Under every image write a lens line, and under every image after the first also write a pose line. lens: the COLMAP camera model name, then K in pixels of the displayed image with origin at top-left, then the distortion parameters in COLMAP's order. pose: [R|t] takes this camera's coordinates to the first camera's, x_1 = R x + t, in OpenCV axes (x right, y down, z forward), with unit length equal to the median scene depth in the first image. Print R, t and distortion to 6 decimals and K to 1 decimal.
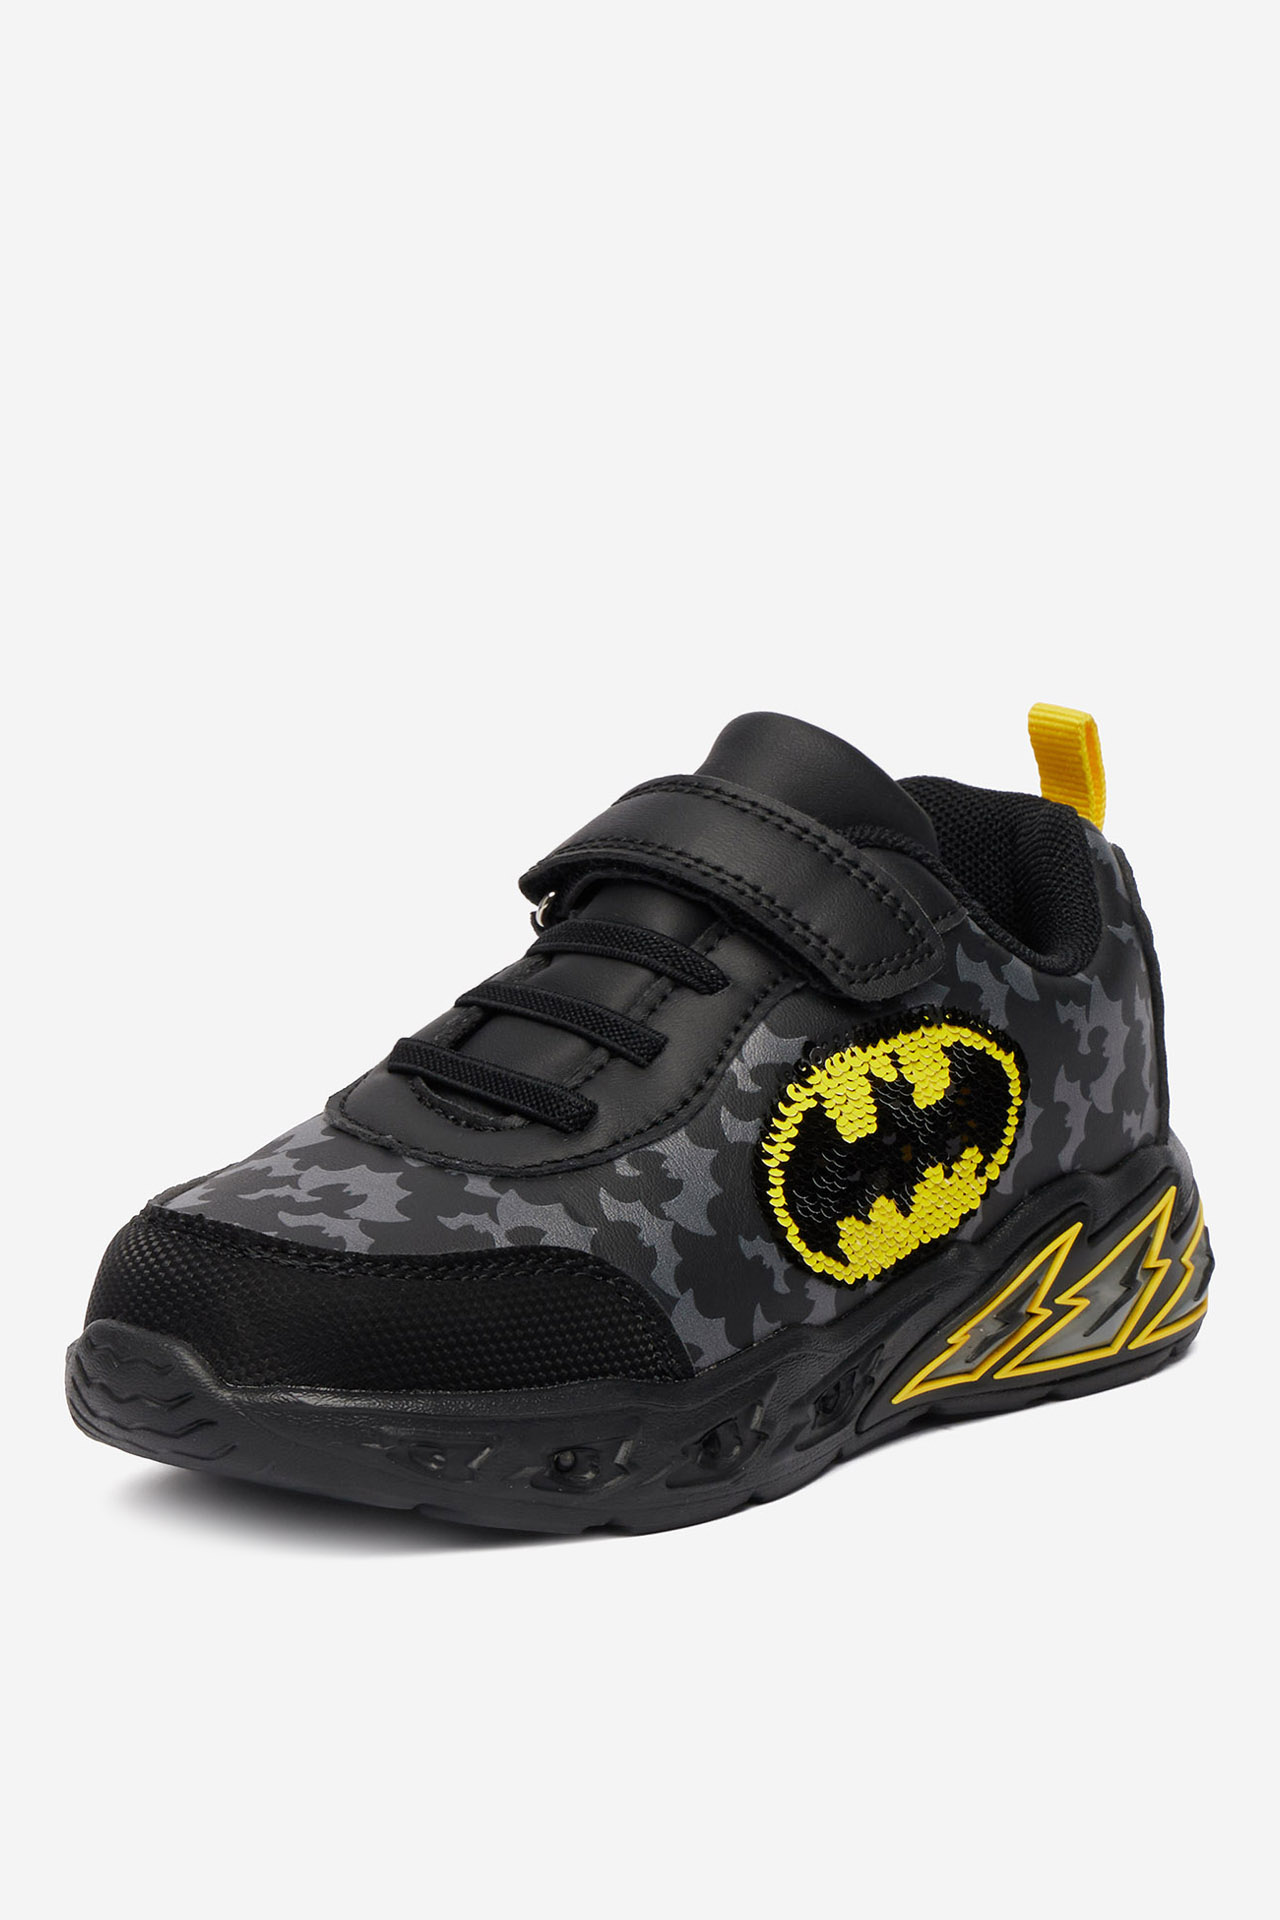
lens RADIAL K [[6048.8, 0, 640.0], [0, 6048.8, 960.0], [0, 0, 1]] dist [1.395479, 0.040735]
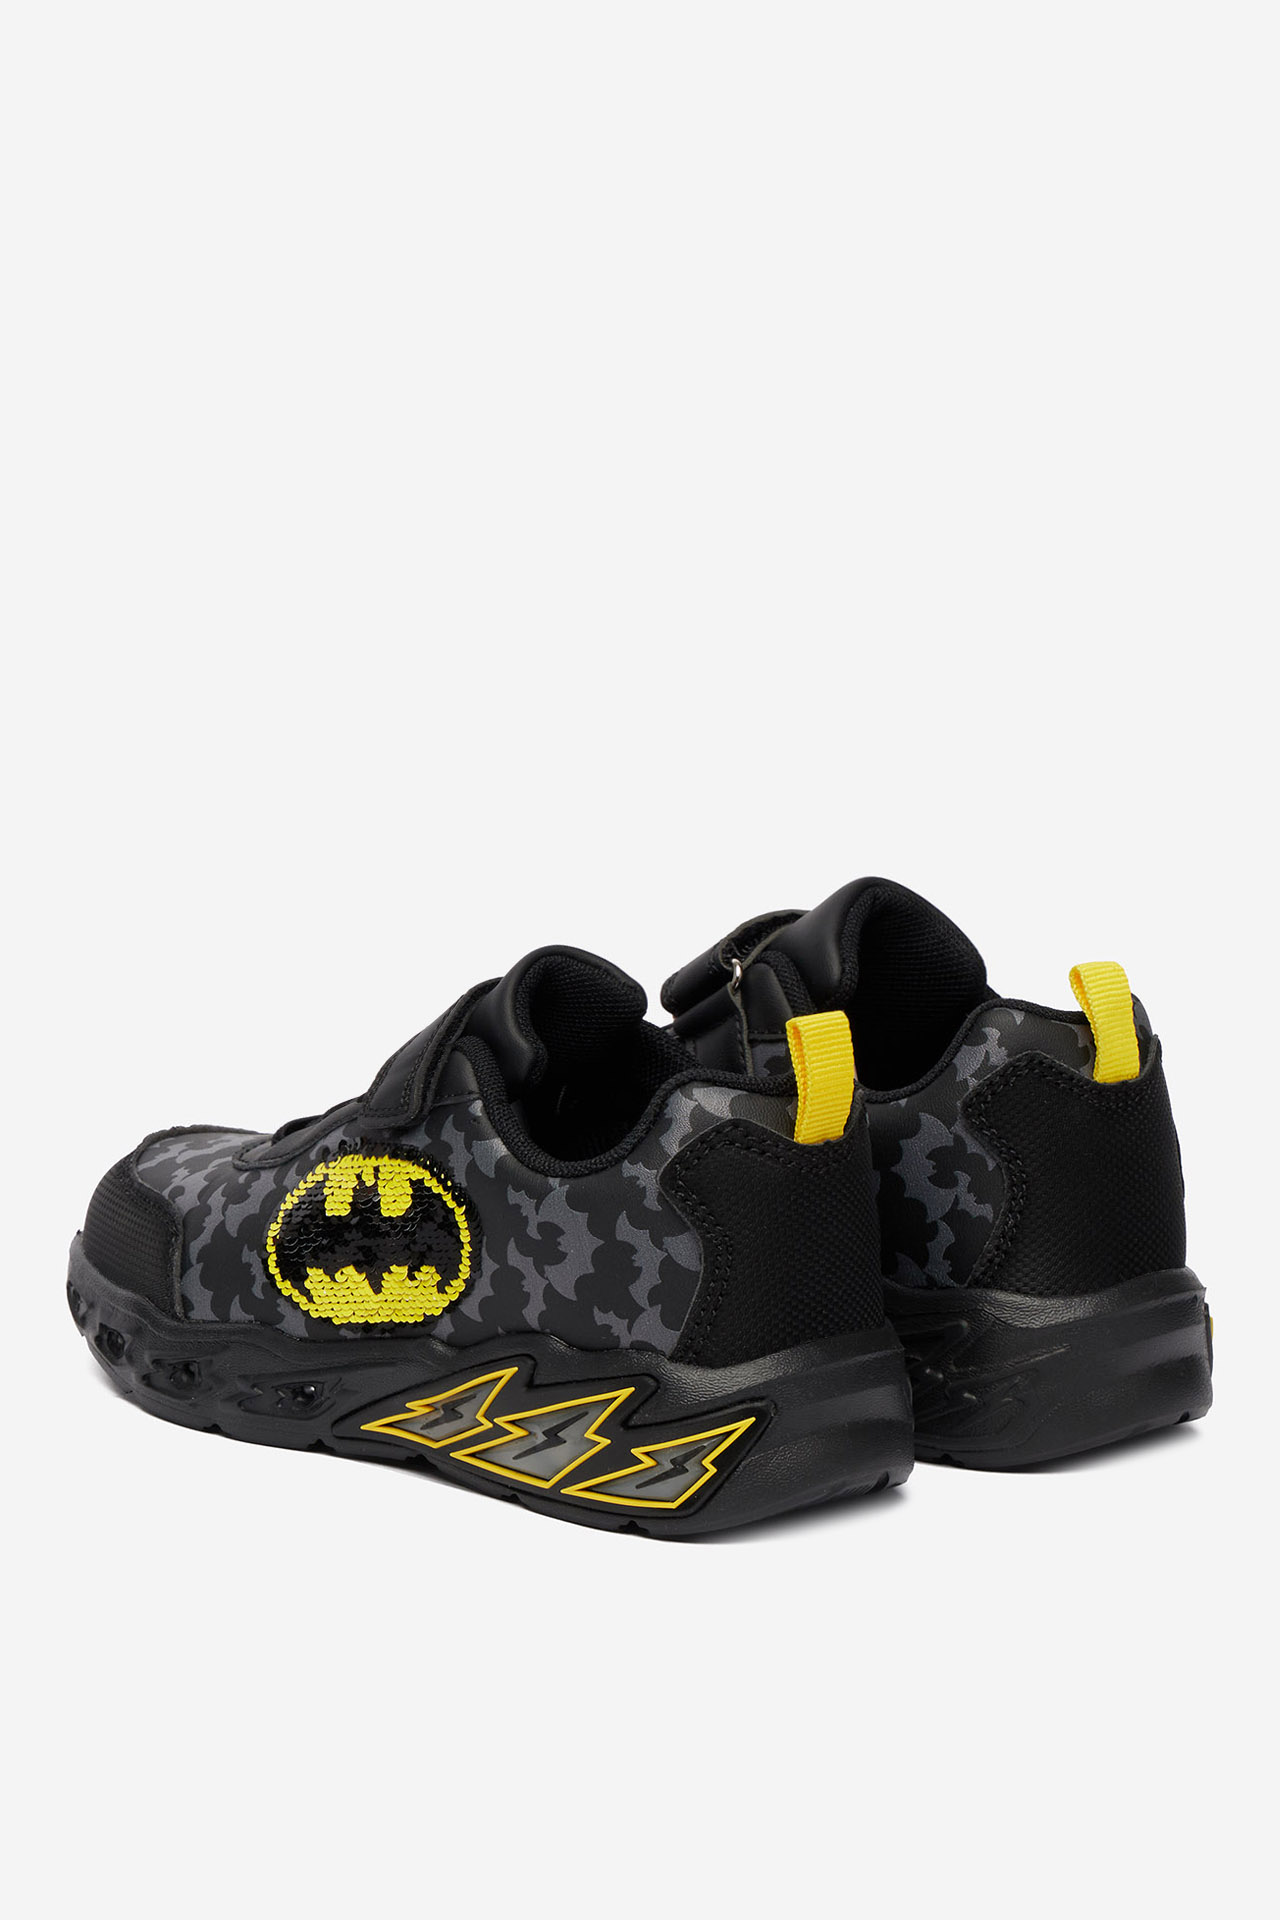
lens RADIAL K [[6048.8, 0, 640.0], [0, 6048.8, 960.0], [0, 0, 1]] dist [1.395479, 0.040735]
pose [[-0.019207, 0.179181, -0.983629, 1.330390], [-0.201369, 0.962956, 0.179348, -0.276527], [0.979327, 0.201517, 0.017586, 1.010982]]
